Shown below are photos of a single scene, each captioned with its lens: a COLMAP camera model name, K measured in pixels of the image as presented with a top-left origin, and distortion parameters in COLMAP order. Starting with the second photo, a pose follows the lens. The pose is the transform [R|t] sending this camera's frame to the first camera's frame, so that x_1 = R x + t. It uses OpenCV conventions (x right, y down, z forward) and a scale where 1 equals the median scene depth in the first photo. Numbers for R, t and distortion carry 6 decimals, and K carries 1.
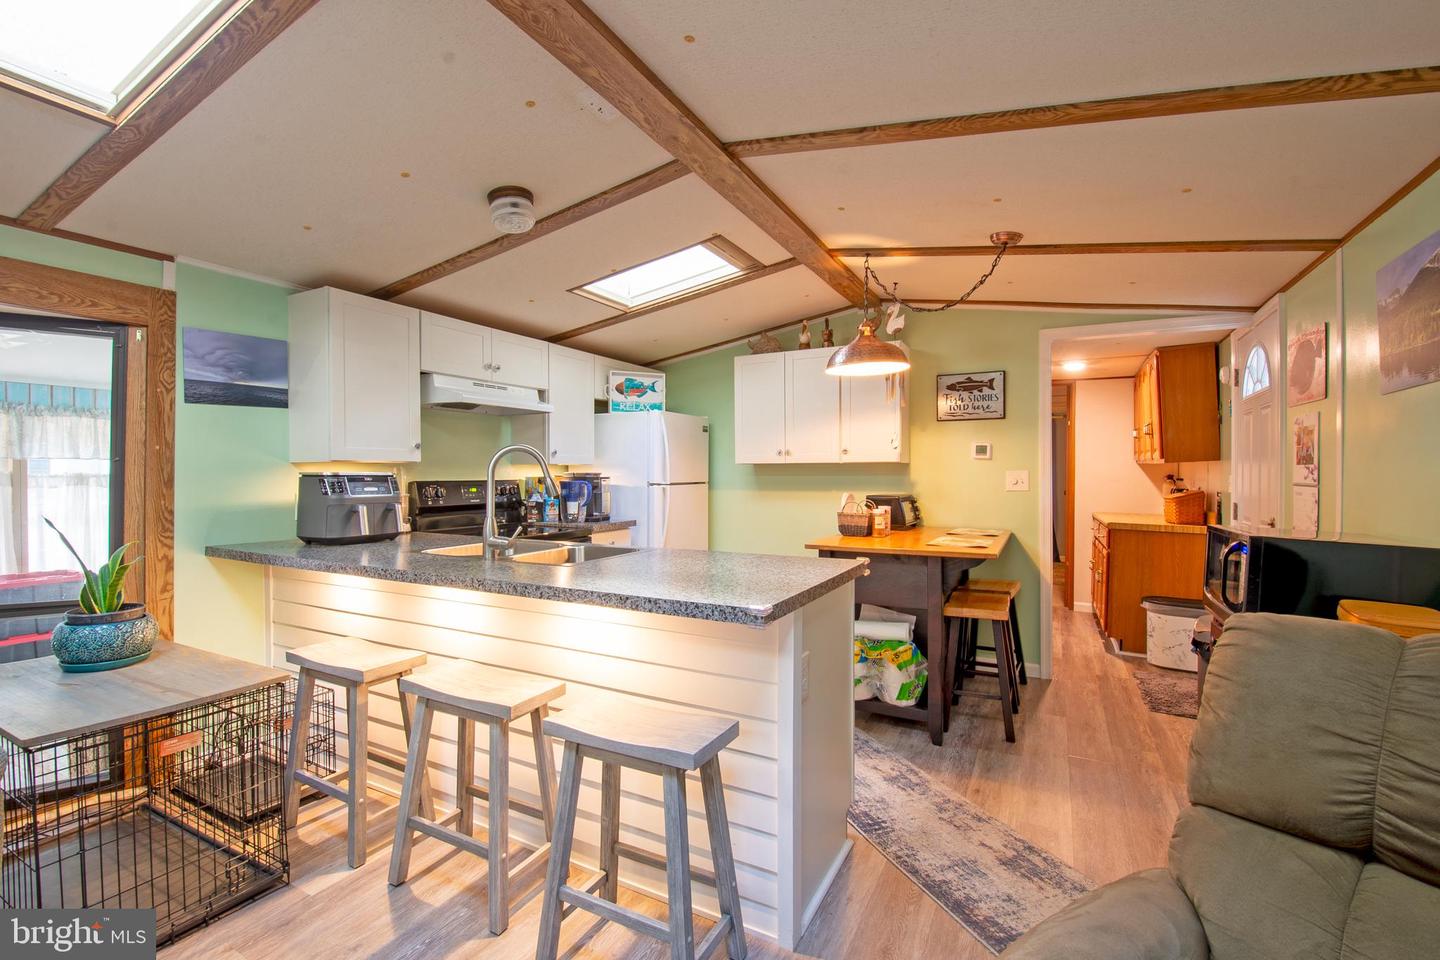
lens RADIAL K [[635.7, 0, 720.0], [0, 635.7, 480.0], [0, 0, 1]] dist [-0.000433, -0.013663]
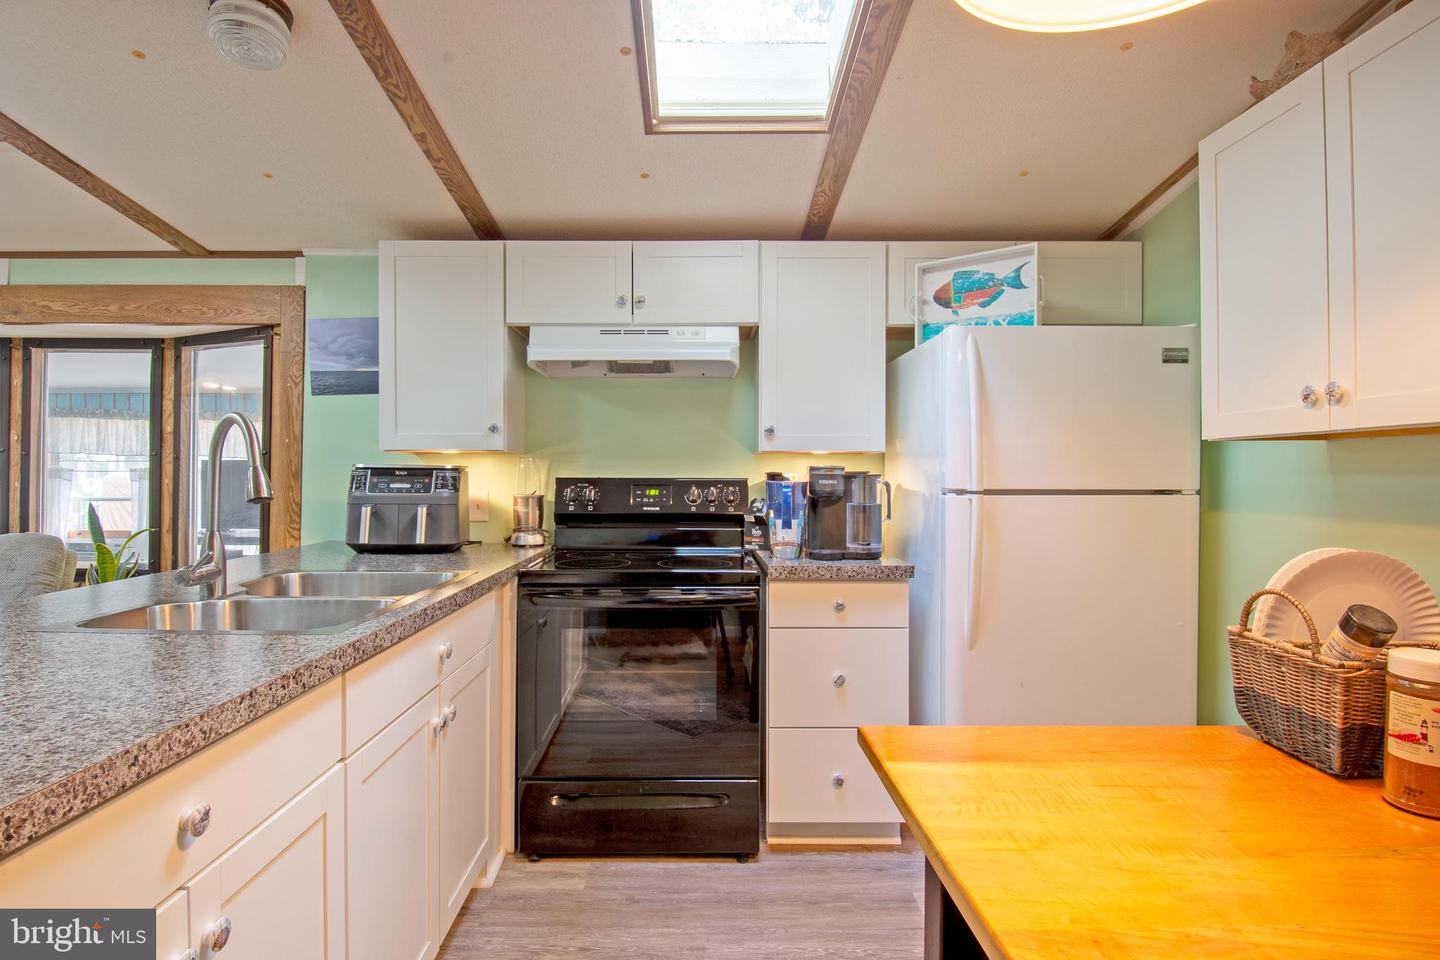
lens RADIAL K [[732.4, 0, 682.9], [0, 732.4, 481.4], [0, 0, 1]] dist [0.003564, -0.014871]
pose [[0.464618, 0.011118, -0.885441, 0.285874], [-0.013229, 0.999897, 0.005614, -0.000410], [0.885412, 0.009105, 0.464717, 0.622673]]
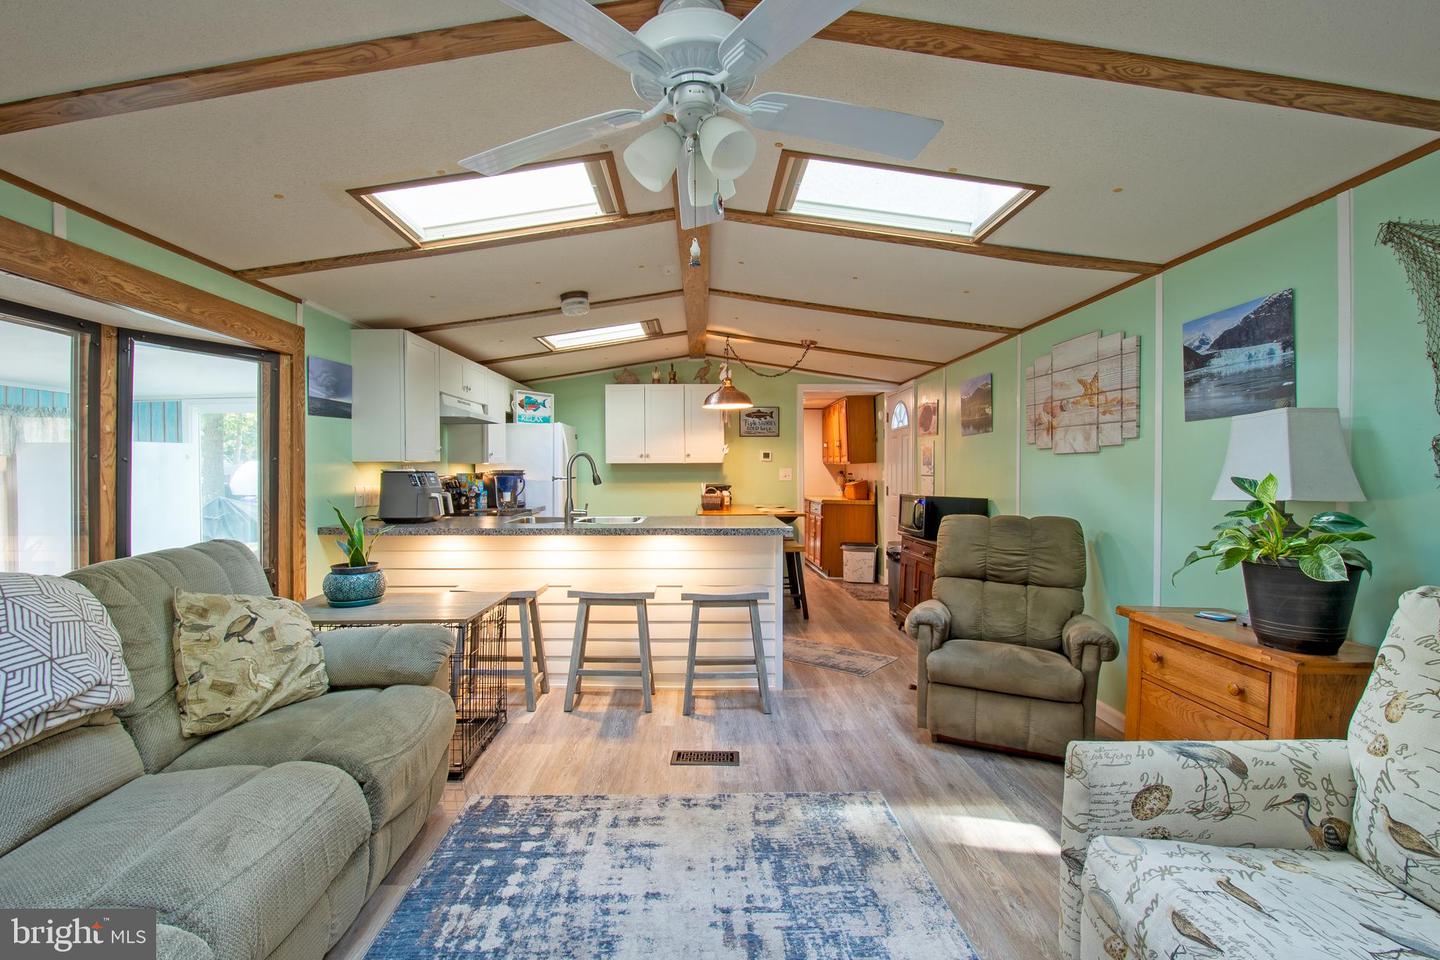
lens RADIAL K [[613.4, 0, 720.0], [0, 613.4, 480.0], [0, 0, 1]] dist [-0.000139, -0.011466]
pose [[0.873467, -0.008240, 0.486814, -0.459562], [0.005730, 0.999962, 0.006644, 0.003691], [-0.486850, -0.003014, 0.873480, -0.307718]]
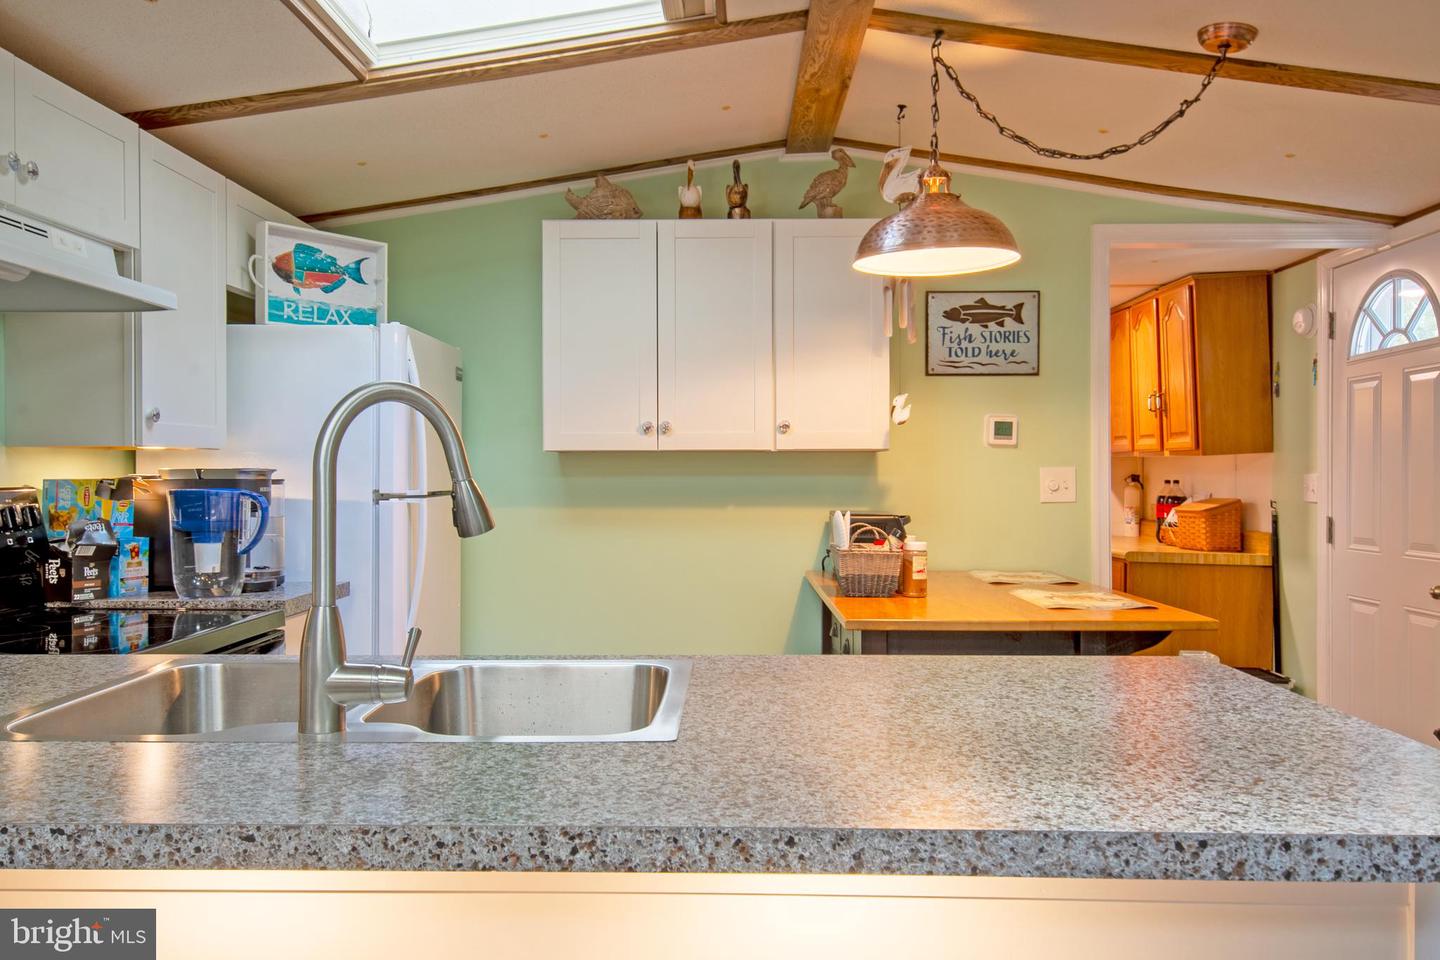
lens RADIAL K [[1116.3, 0, 720.0], [0, 1116.3, 480.0], [0, 0, 1]] dist [0.023844, 0.005154]
pose [[0.894406, -0.001556, 0.447253, -0.257615], [0.003024, 0.999992, -0.002568, -0.001542], [-0.447245, 0.003649, 0.894404, 0.238274]]
